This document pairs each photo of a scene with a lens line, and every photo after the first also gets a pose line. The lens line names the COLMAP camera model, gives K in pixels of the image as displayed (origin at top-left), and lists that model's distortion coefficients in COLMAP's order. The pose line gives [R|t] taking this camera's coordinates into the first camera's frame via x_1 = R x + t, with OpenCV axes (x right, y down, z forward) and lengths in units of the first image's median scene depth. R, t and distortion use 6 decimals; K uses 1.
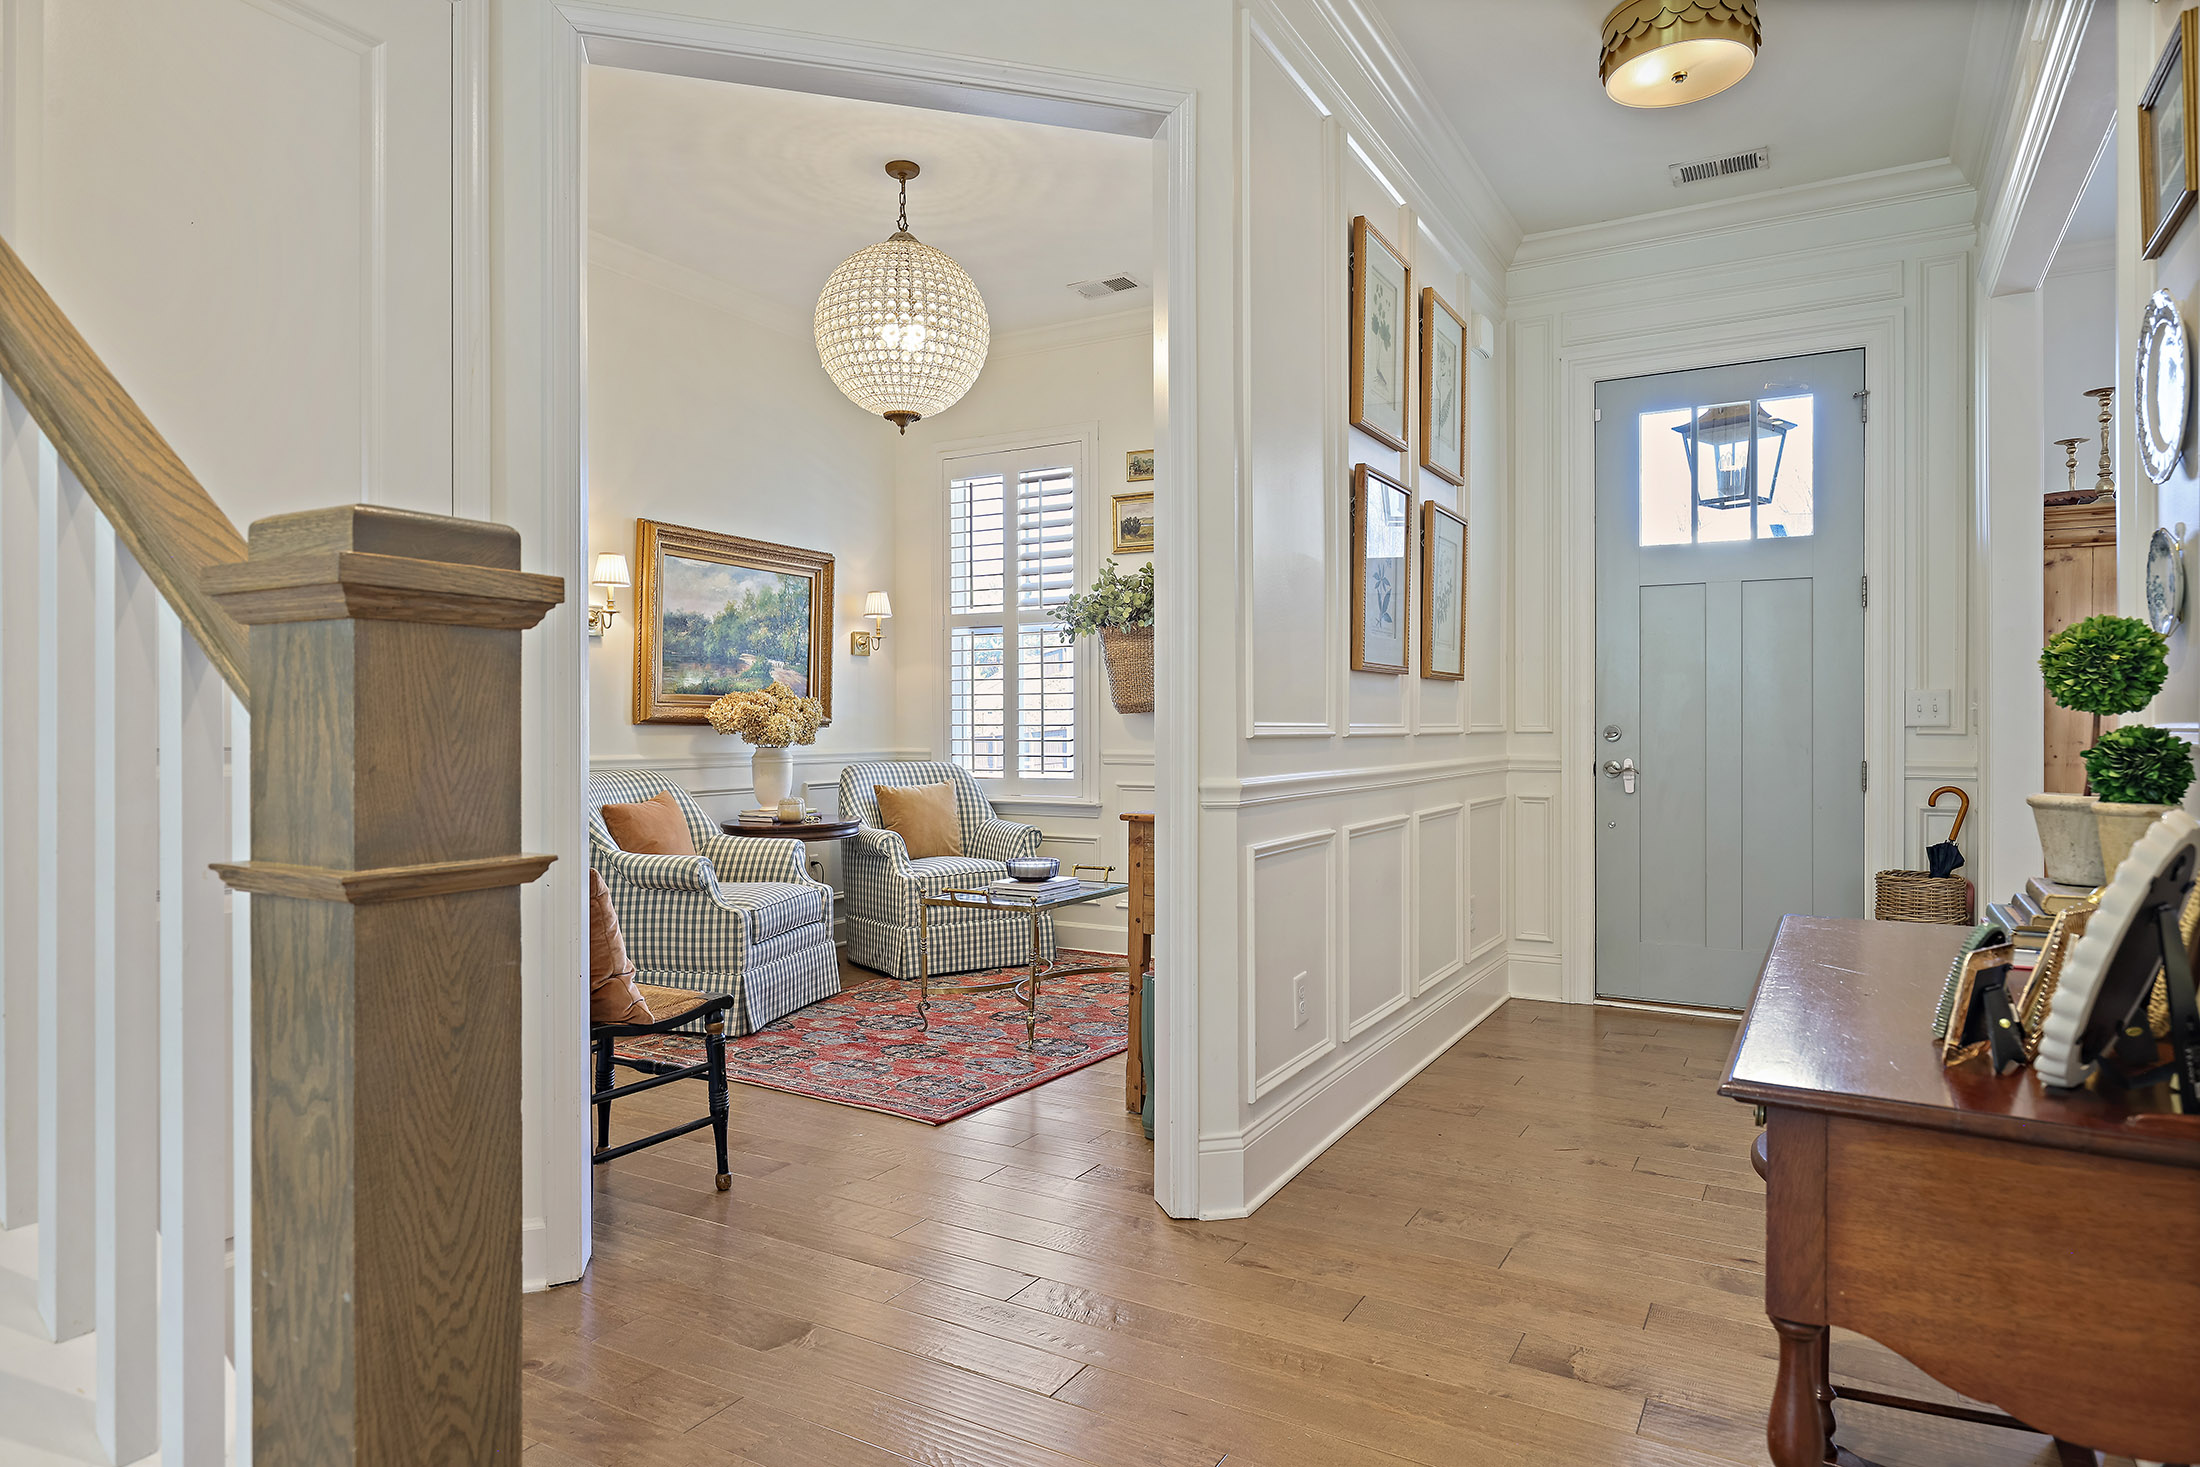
lens RADIAL K [[1281.7, 0, 1100.0], [0, 1281.7, 733.5], [0, 0, 1]] dist [-0.000075, 0.000603]
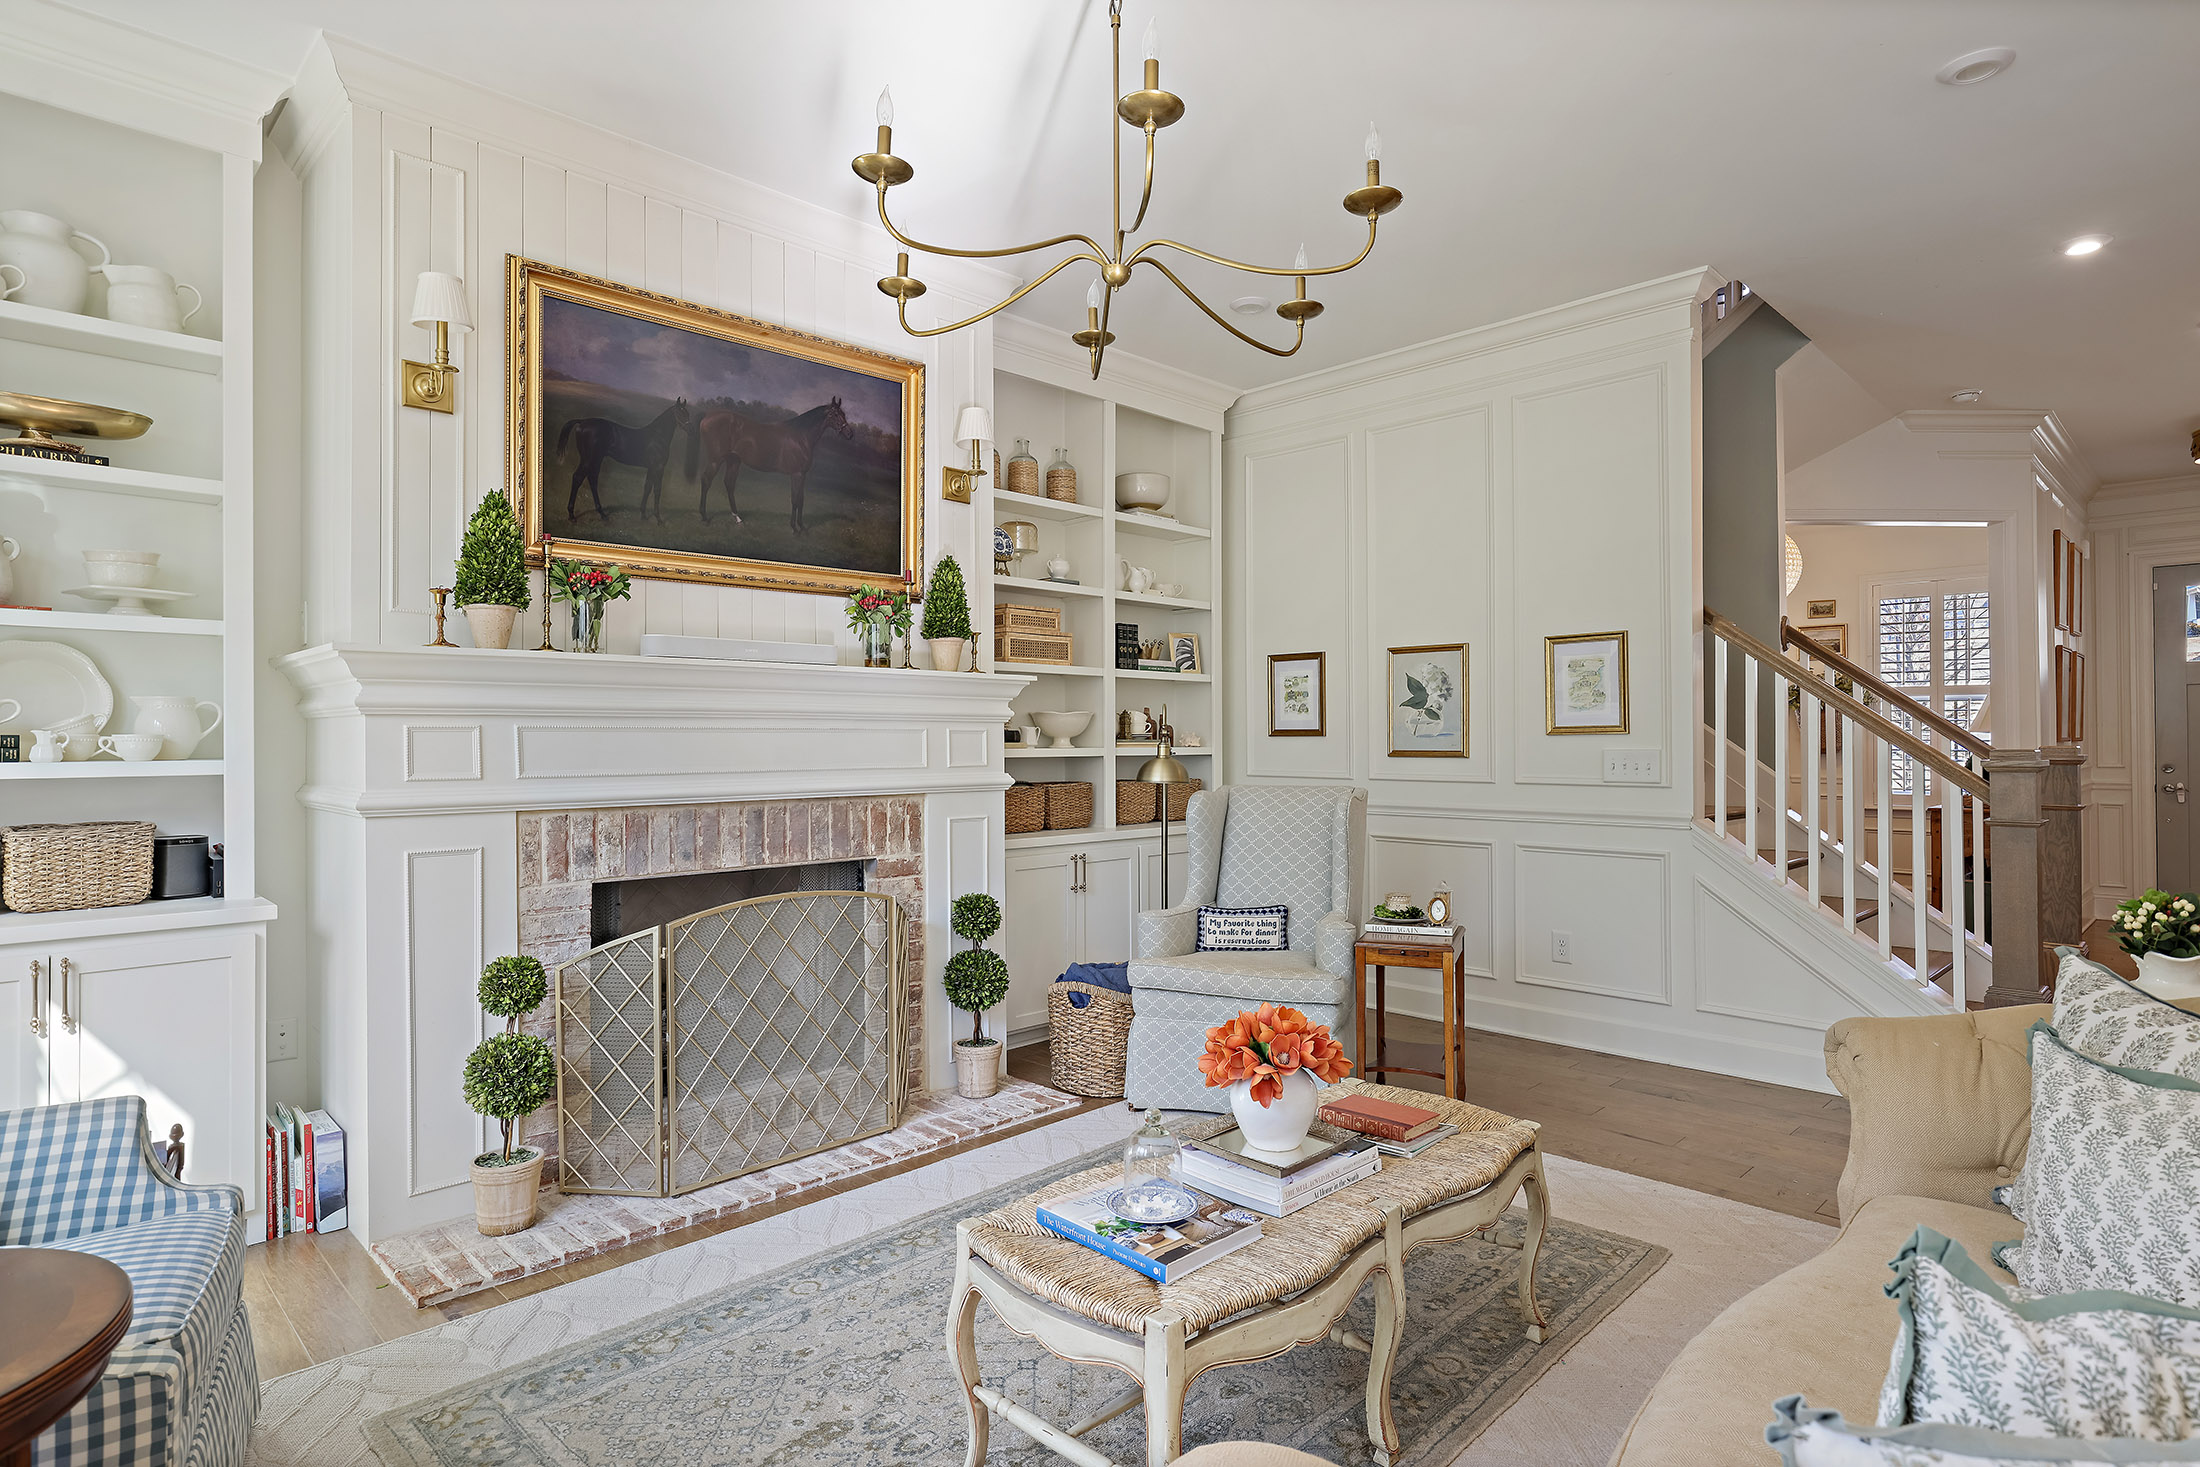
lens RADIAL K [[1153.6, 0, 1091.9], [0, 1153.6, 738.0], [0, 0, 1]] dist [-0.000351, -0.000412]
pose [[0.965736, 0.005040, -0.259476, -0.634399], [-0.005348, 0.999986, -0.000481, -0.034373], [0.259470, 0.001852, 0.965750, -0.940734]]
